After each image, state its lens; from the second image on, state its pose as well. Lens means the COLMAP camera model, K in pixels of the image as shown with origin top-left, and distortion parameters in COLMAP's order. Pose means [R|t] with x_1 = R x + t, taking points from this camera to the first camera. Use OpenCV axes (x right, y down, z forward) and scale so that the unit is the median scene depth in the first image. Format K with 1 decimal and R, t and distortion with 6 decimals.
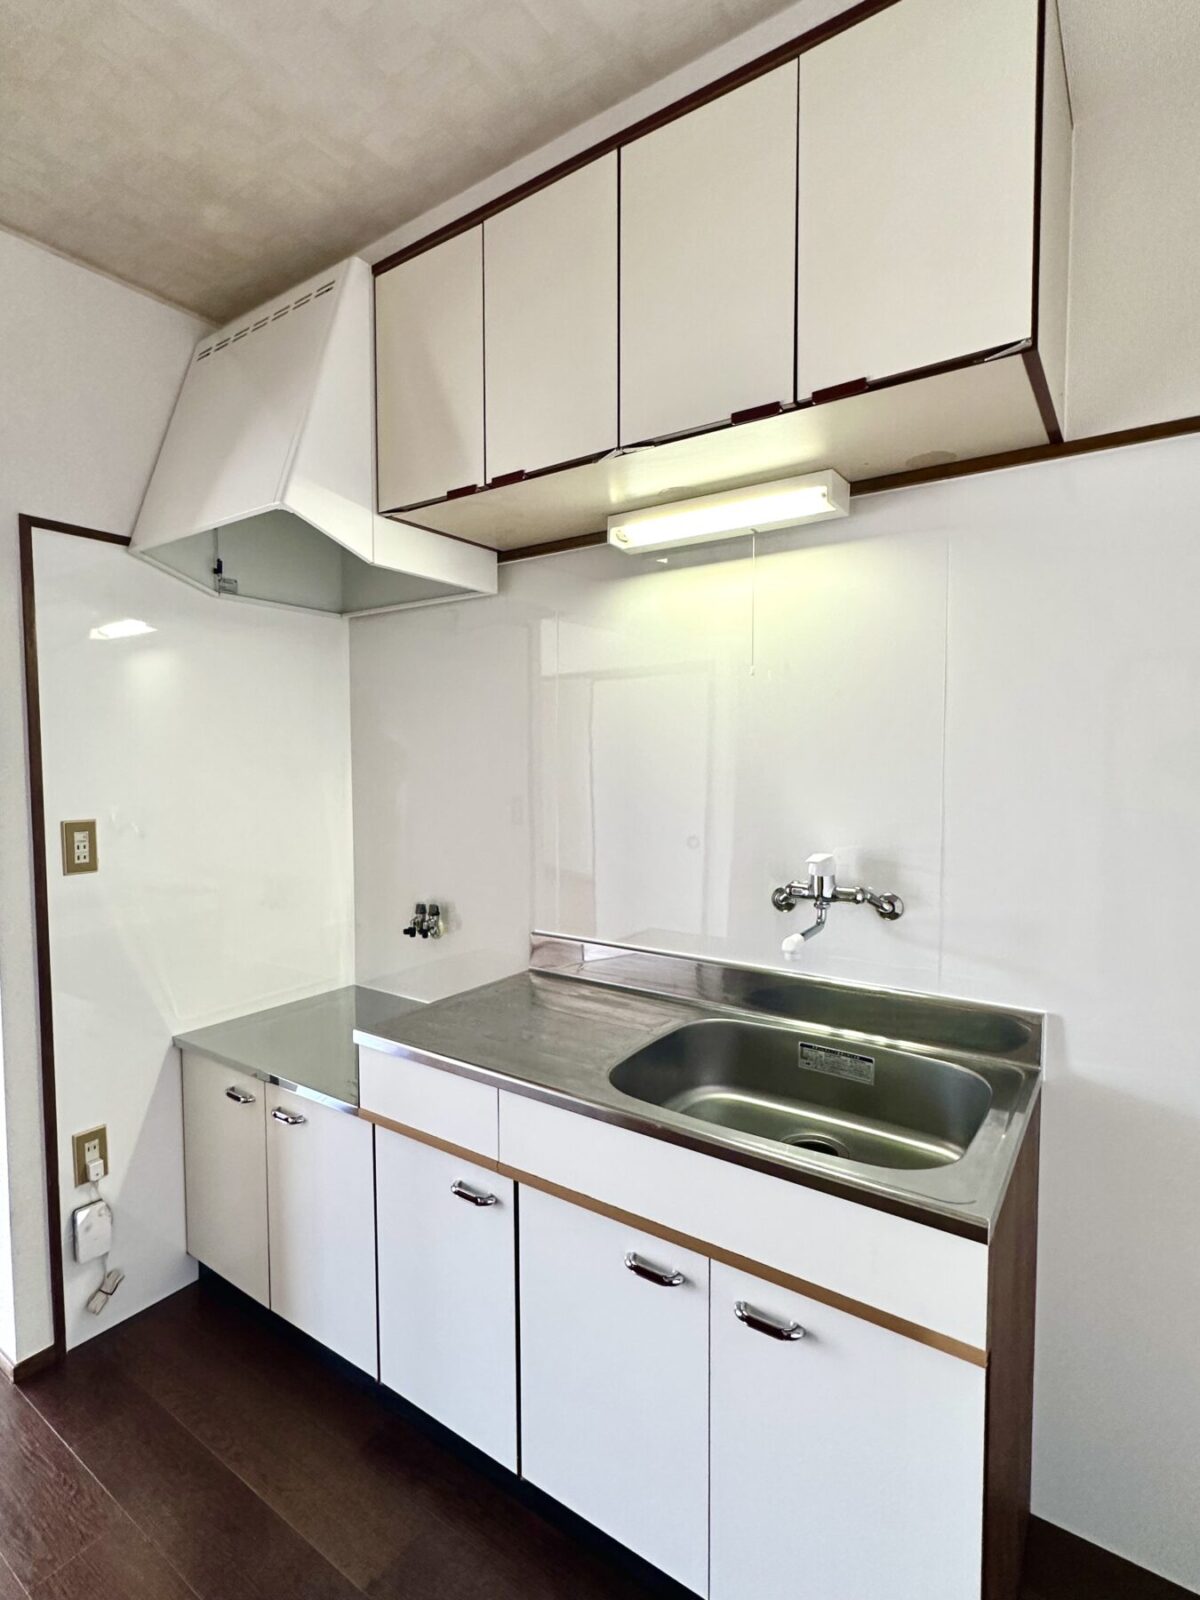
lens RADIAL K [[790.6, 0, 592.8], [0, 790.6, 797.0], [0, 0, 1]] dist [-0.000170, -0.000258]
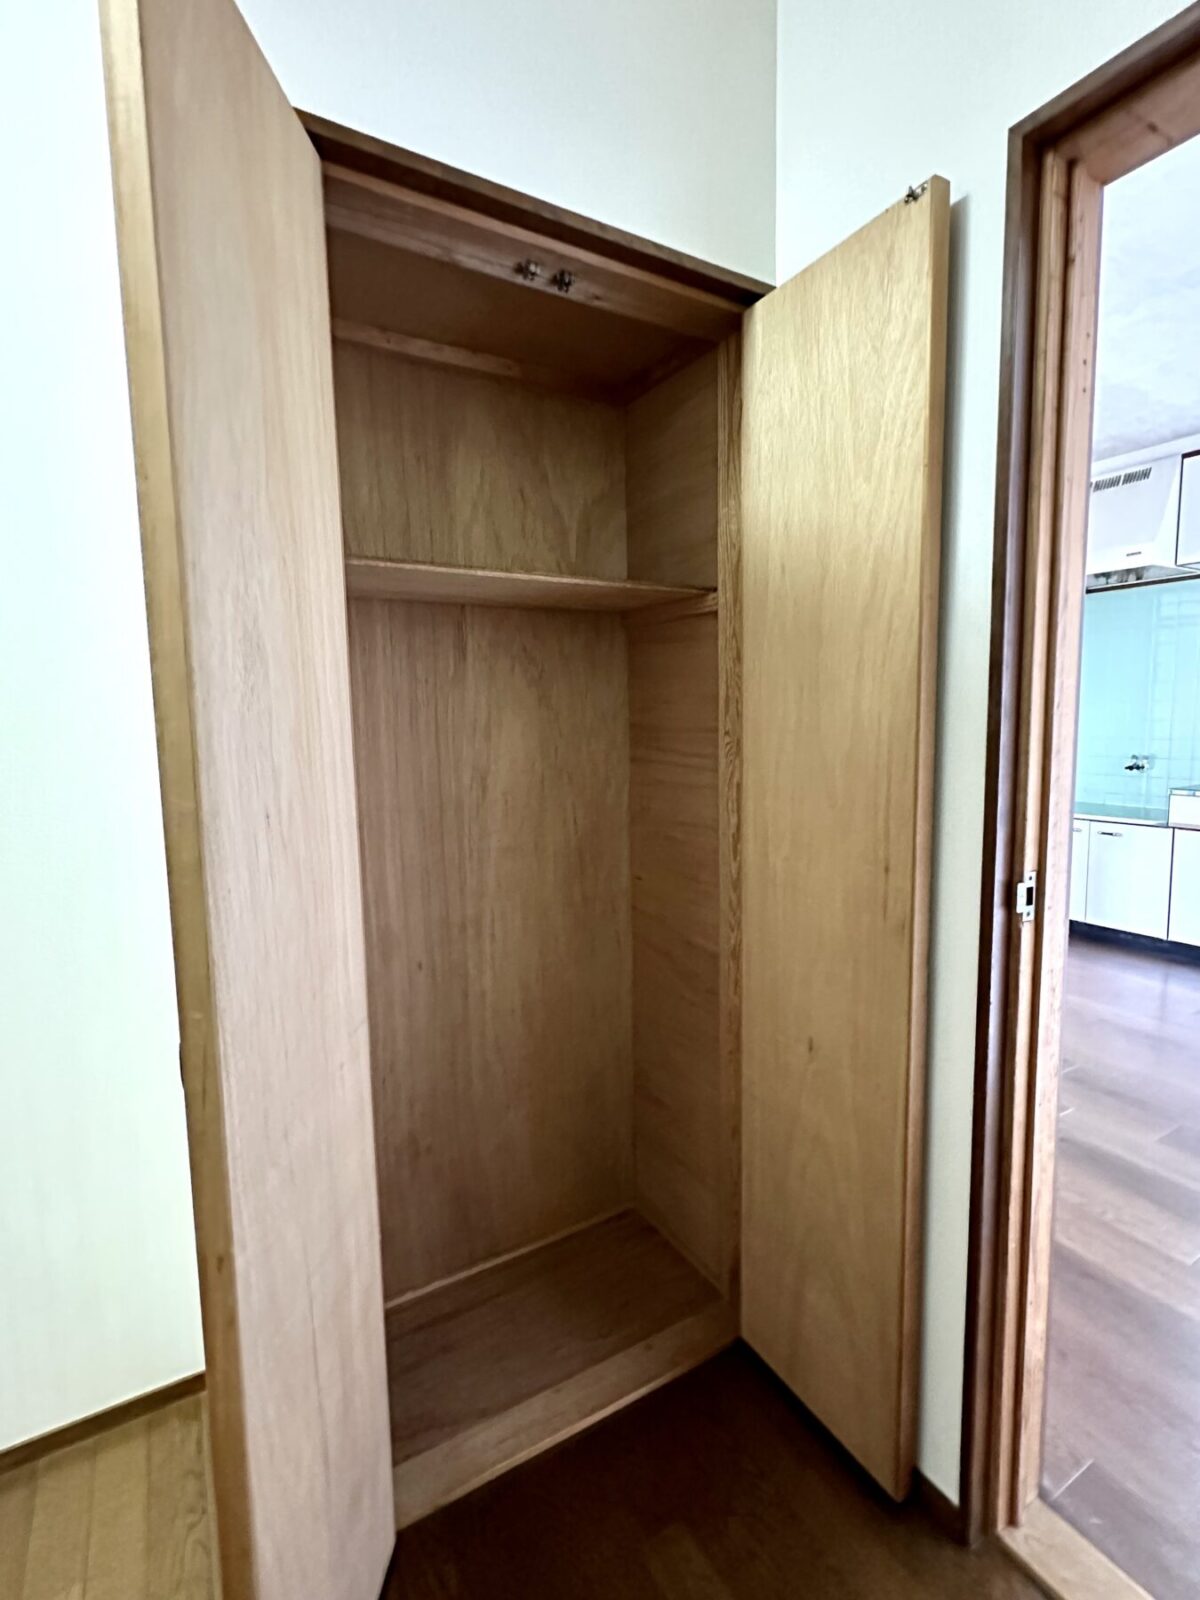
lens RADIAL K [[761.5, 0, 600.0], [0, 761.5, 800.0], [0, 0, 1]] dist [0.000618, 0.000117]
pose [[0.912936, 0.034811, -0.406614, -0.846069], [-0.009376, 0.997881, 0.064380, 0.177968], [0.407994, -0.054962, 0.911329, -1.644331]]
